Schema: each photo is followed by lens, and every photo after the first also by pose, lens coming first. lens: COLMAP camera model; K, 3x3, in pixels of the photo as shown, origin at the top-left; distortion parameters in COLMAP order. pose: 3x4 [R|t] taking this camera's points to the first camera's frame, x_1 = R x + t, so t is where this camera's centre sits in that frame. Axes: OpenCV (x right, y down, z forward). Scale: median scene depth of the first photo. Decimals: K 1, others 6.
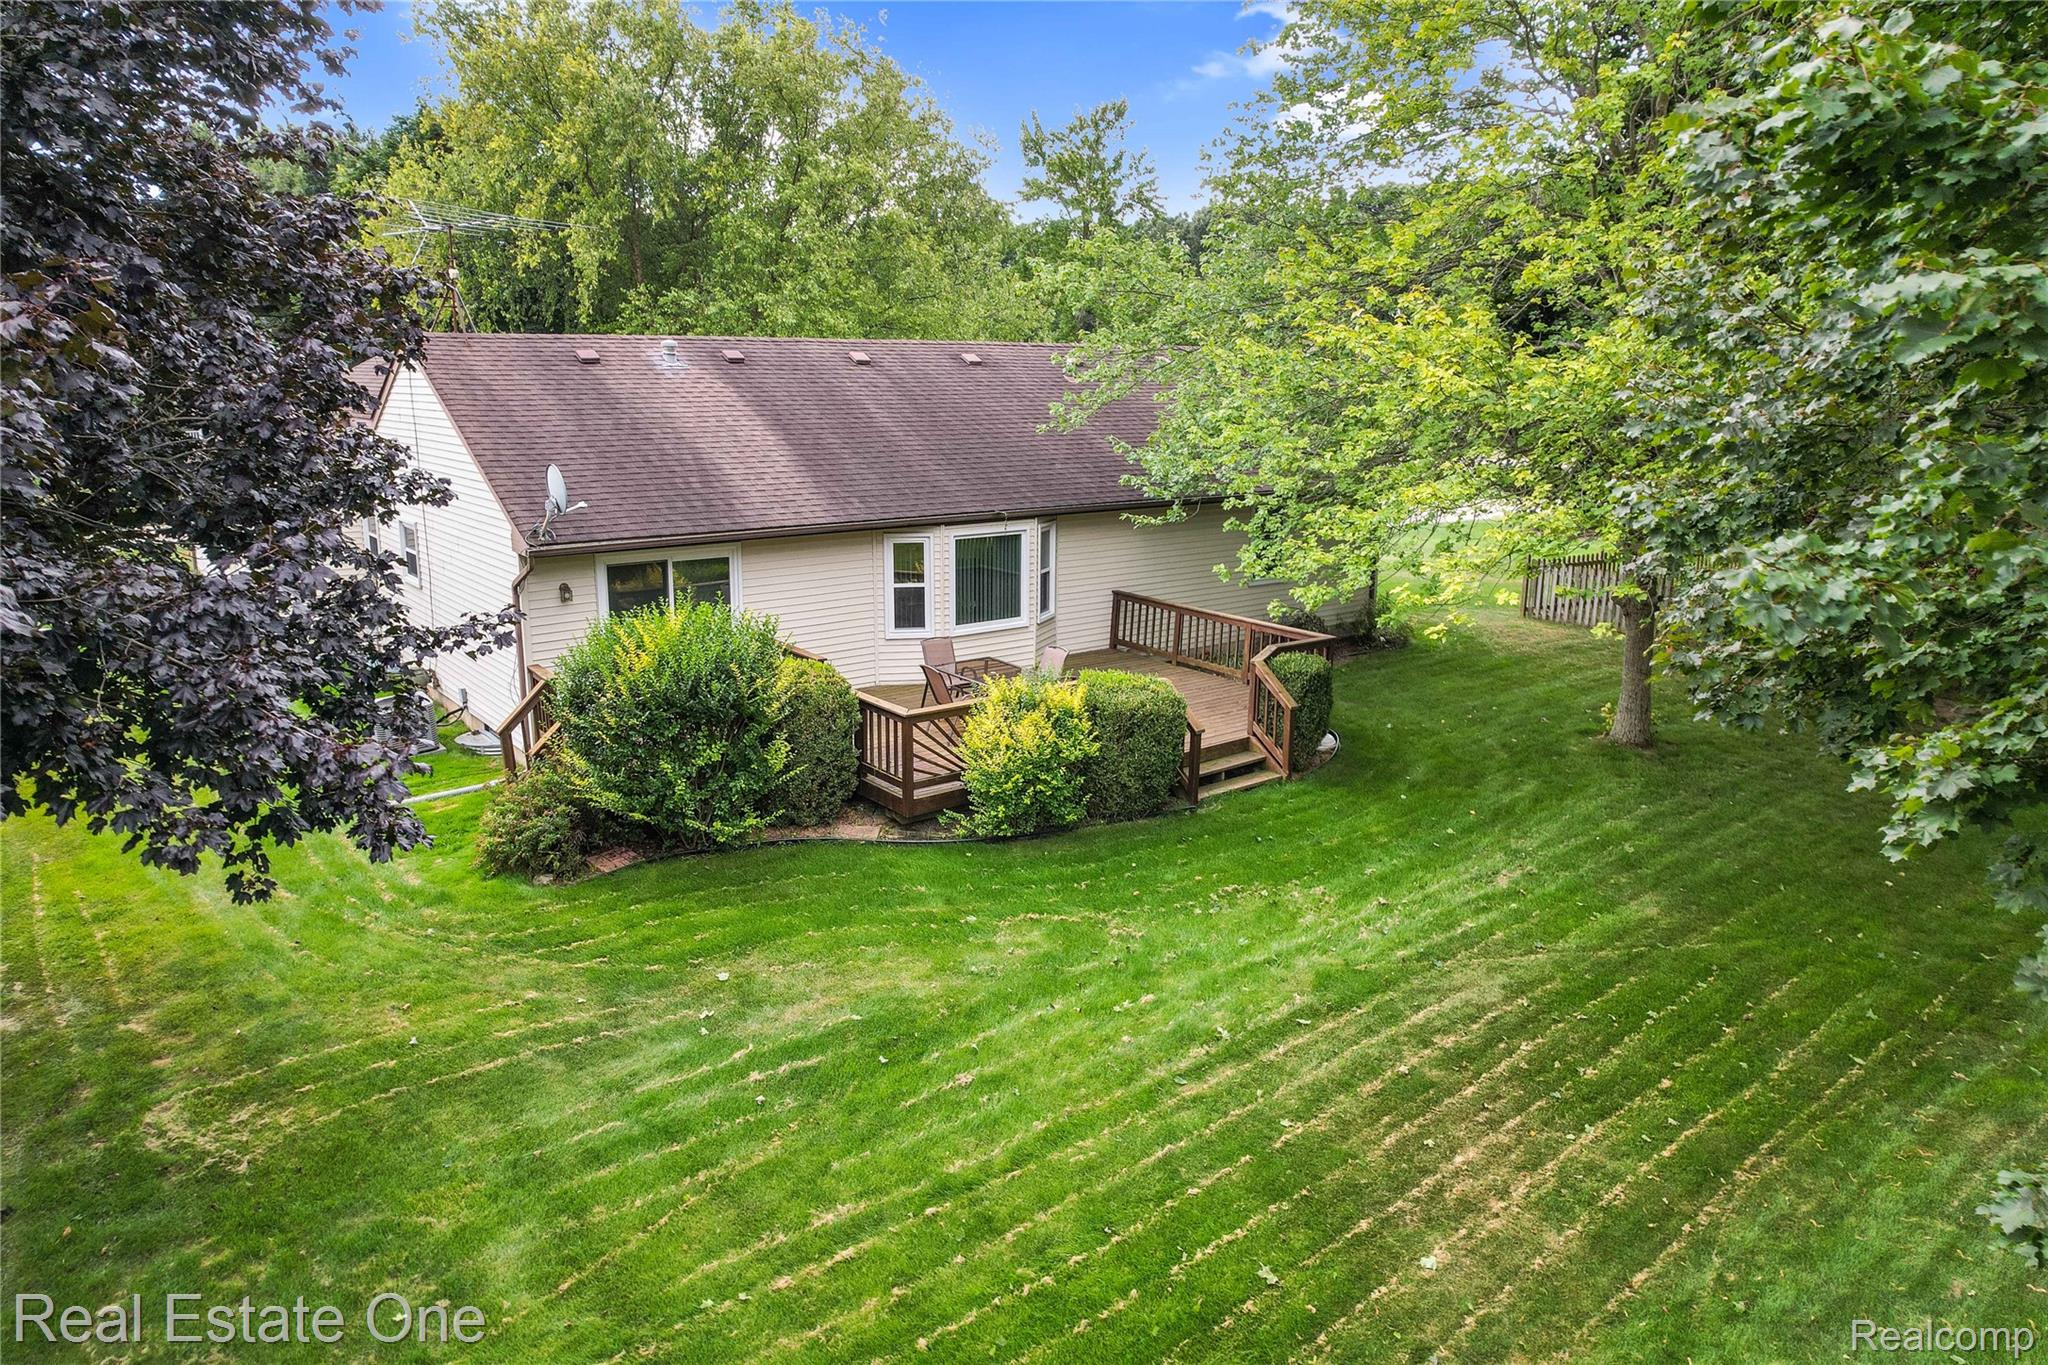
lens RADIAL K [[1319.3, 0, 1030.5], [0, 1319.3, 654.6], [0, 0, 1]] dist [-0.039255, -0.001135]
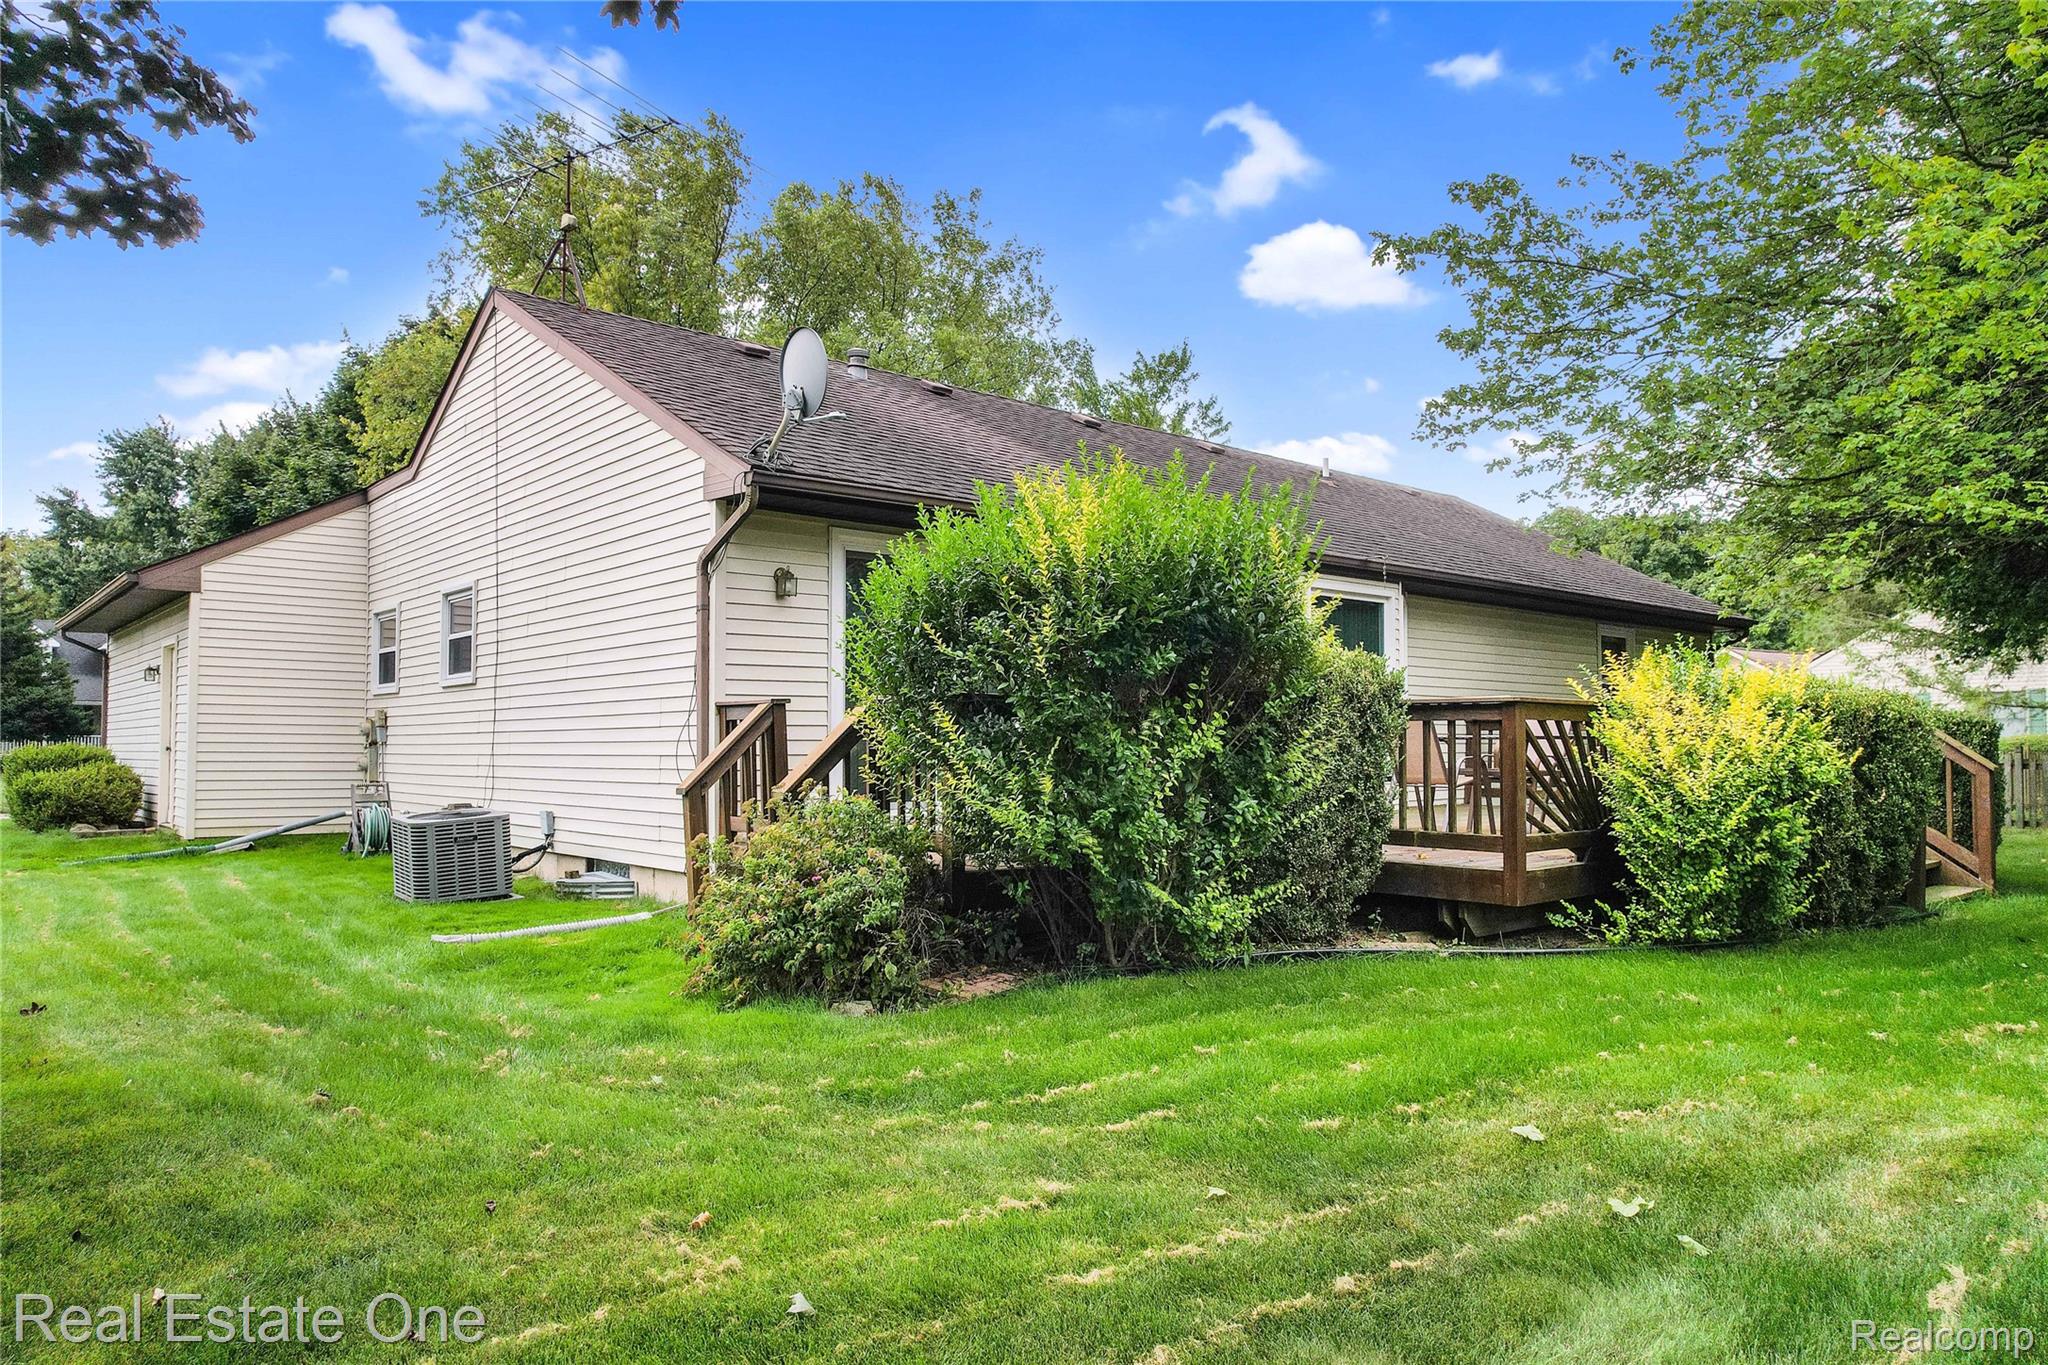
lens RADIAL K [[1332.2, 0, 1021.6], [0, 1332.2, 746.7], [0, 0, 1]] dist [-0.047739, 0.000046]
pose [[0.999096, -0.006634, 0.042002, -0.252601], [0.015408, 0.977113, -0.212163, 0.138691], [-0.039633, 0.212618, 0.976331, 0.401328]]
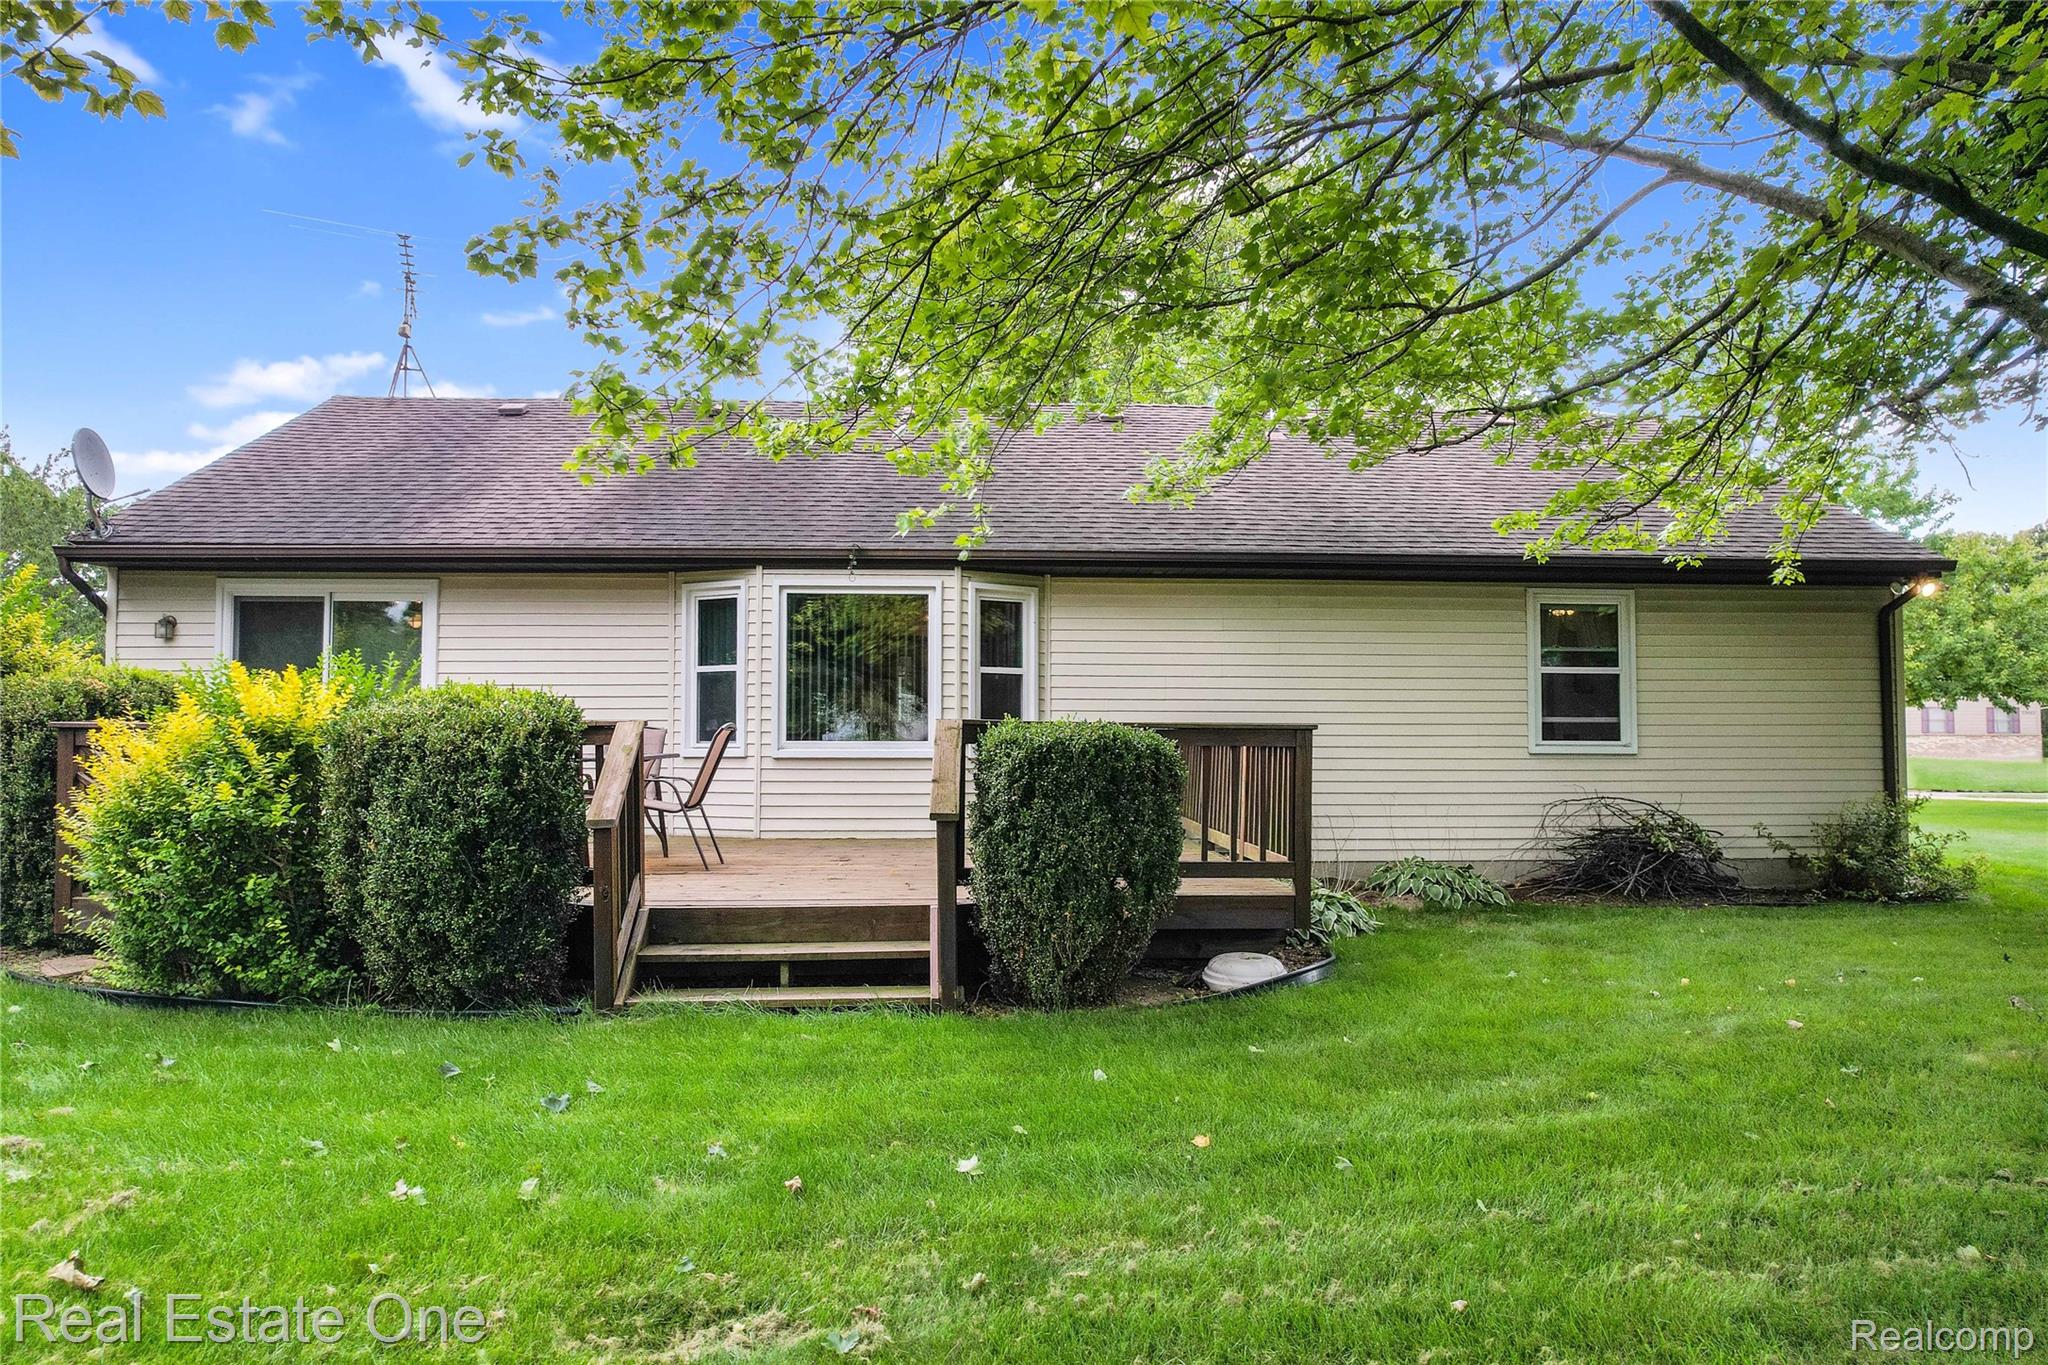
lens RADIAL K [[1352.4, 0, 1024.0], [0, 1352.4, 682.5], [0, 0, 1]] dist [-0.031703, 0.004260]
pose [[0.821545, -0.029062, -0.569403, 0.416252], [-0.115884, 0.969342, -0.216673, 0.080433], [0.558243, 0.243991, 0.792990, 0.631831]]
